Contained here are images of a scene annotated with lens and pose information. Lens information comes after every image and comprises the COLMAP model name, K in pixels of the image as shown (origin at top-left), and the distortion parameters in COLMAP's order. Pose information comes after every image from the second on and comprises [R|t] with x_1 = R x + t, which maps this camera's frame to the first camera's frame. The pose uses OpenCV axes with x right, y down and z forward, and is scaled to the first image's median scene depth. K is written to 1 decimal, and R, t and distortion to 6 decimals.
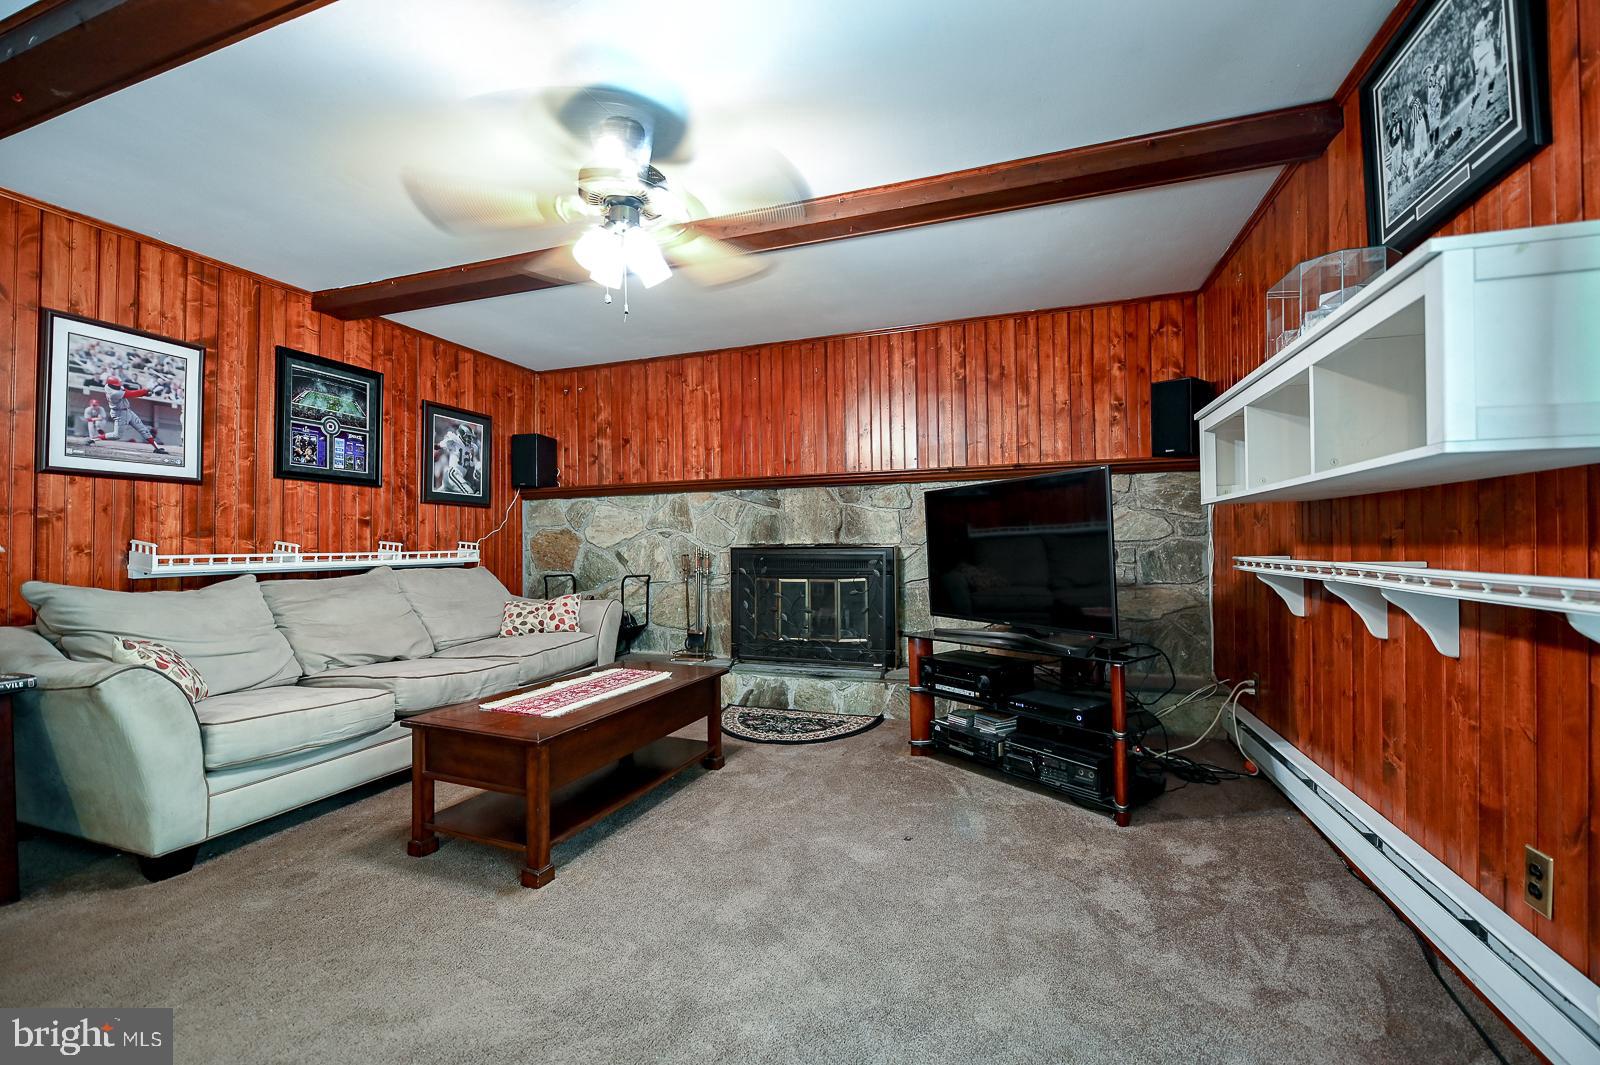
lens RADIAL K [[658.1, 0, 805.3], [0, 658.1, 540.0], [0, 0, 1]] dist [-0.008545, -0.000408]
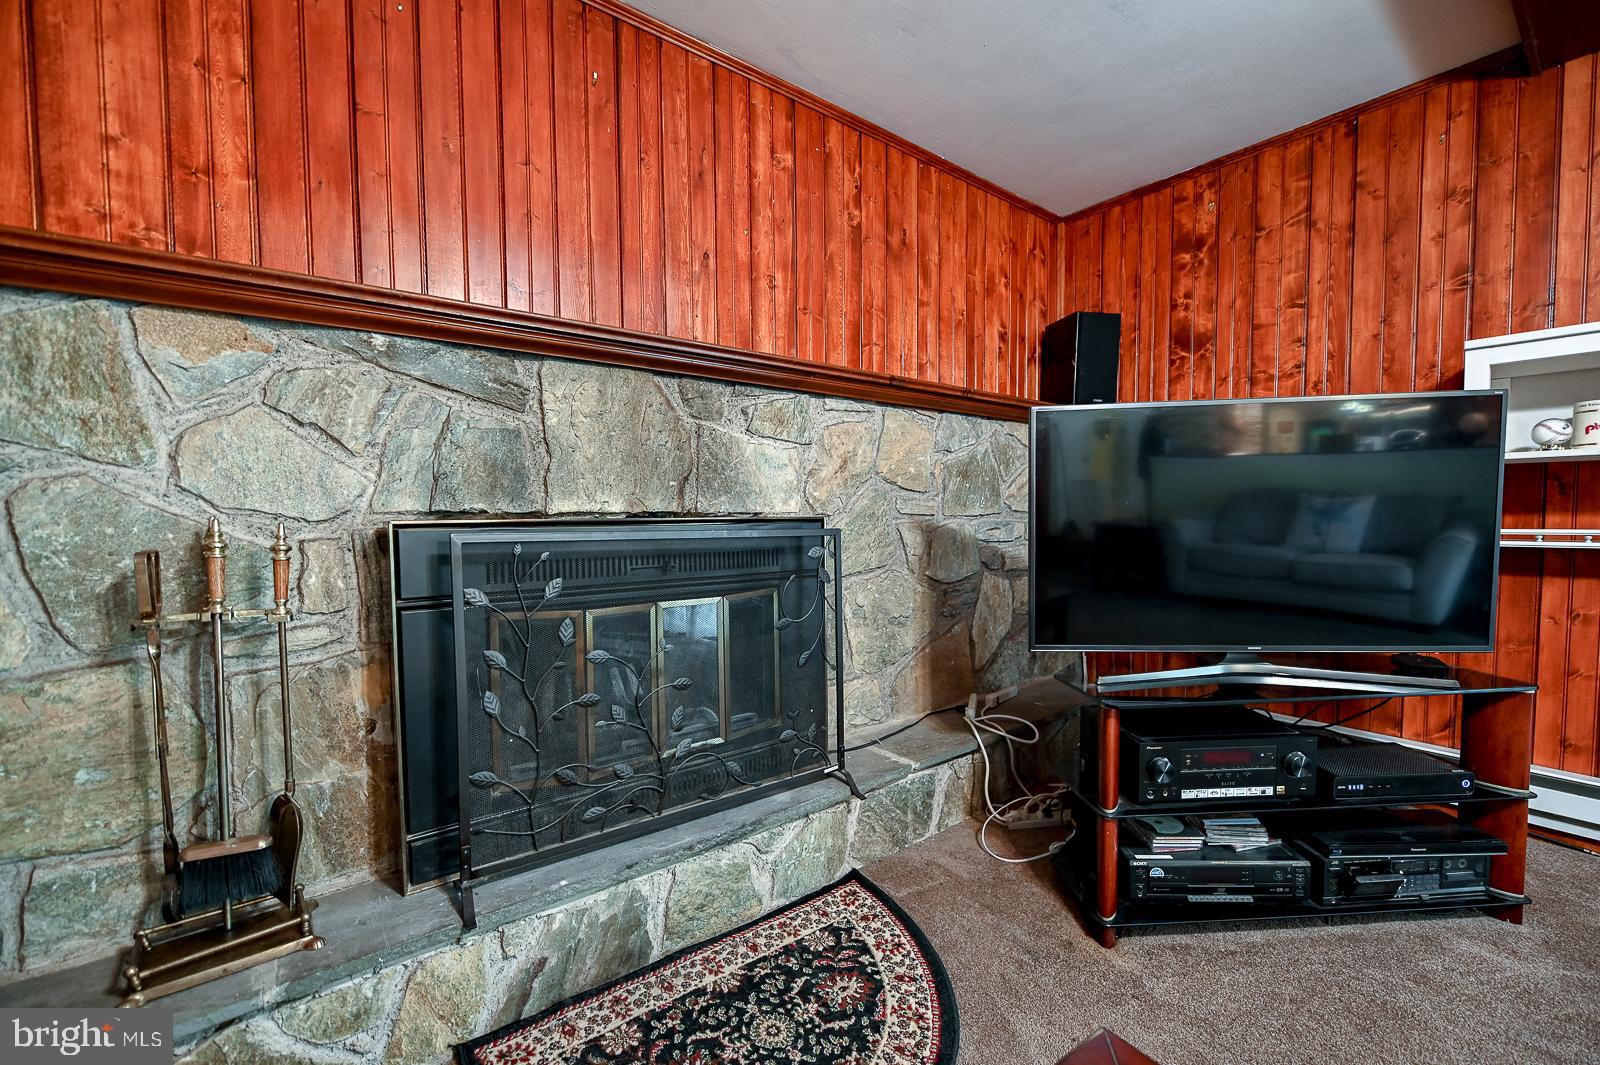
lens RADIAL K [[646.3, 0, 799.7], [0, 646.3, 545.6], [0, 0, 1]] dist [-0.007875, -0.000904]
pose [[0.549645, -0.033595, 0.834723, -0.272935], [-0.002329, 0.999126, 0.041745, 0.009999], [-0.835395, -0.024889, 0.549086, 0.735294]]
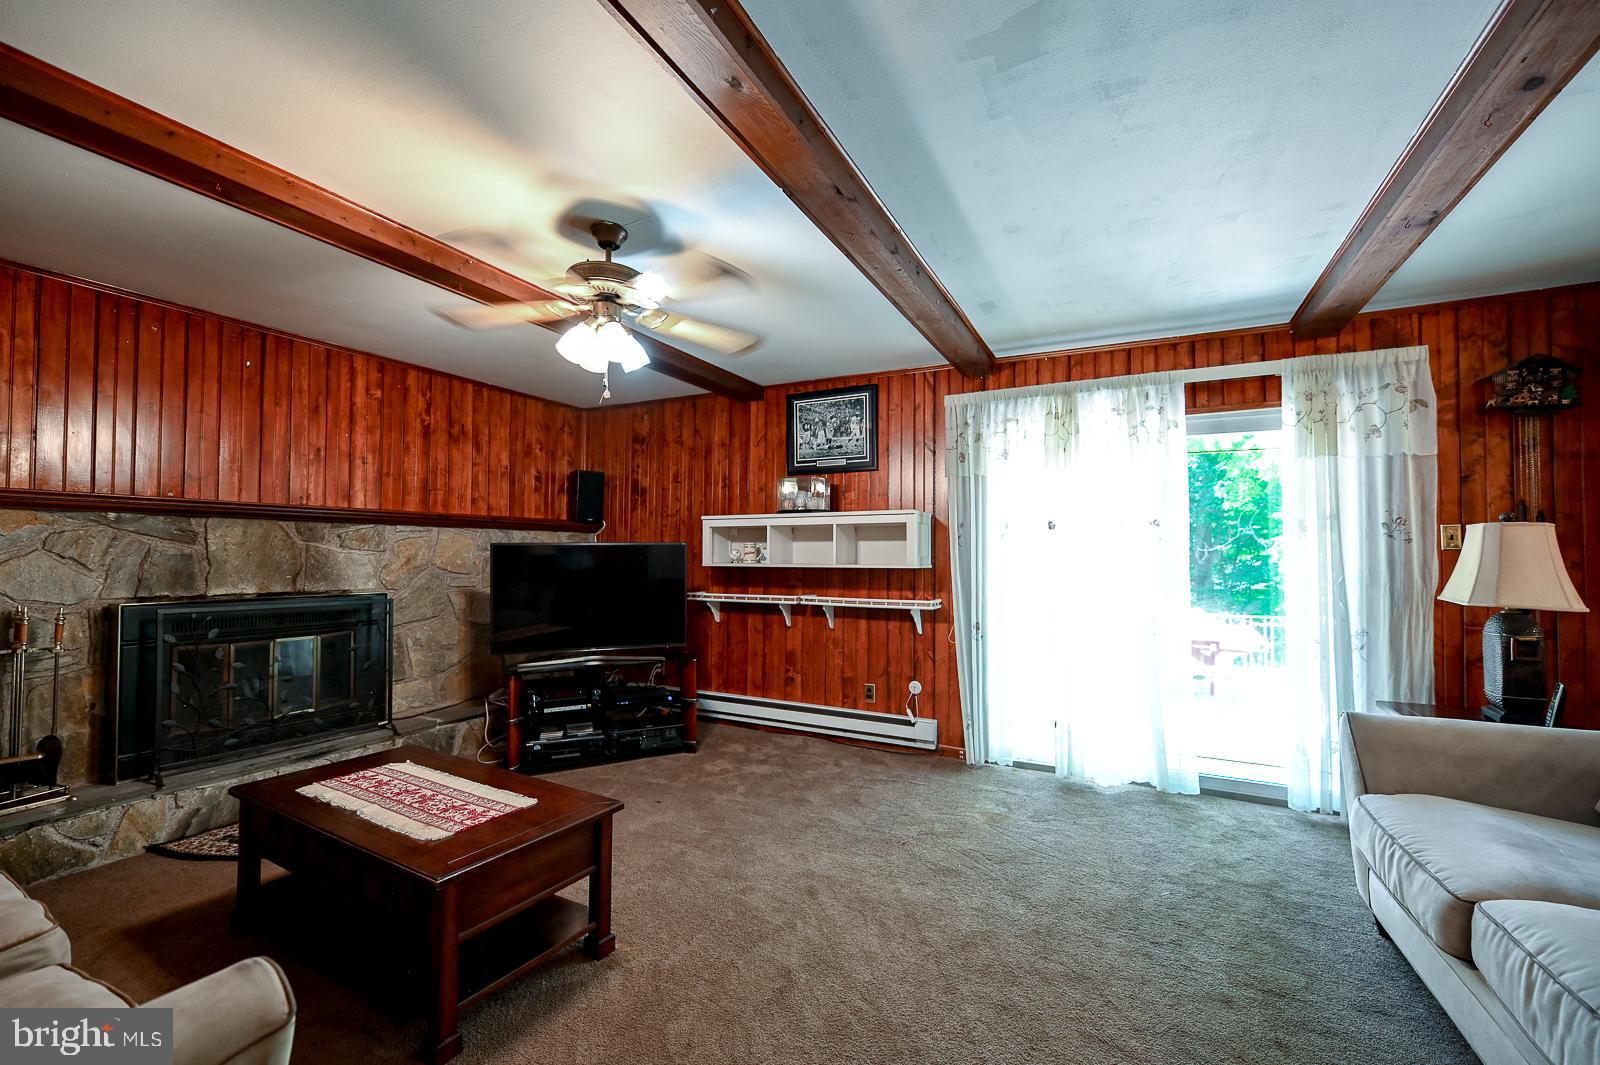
lens RADIAL K [[646.3, 0, 804.4], [0, 646.3, 539.5], [0, 0, 1]] dist [-0.007875, -0.000904]
pose [[0.135133, 0.034697, 0.990220, -0.681667], [-0.011713, 0.999373, -0.033419, -0.041366], [-0.990758, -0.007083, 0.135455, 0.282520]]
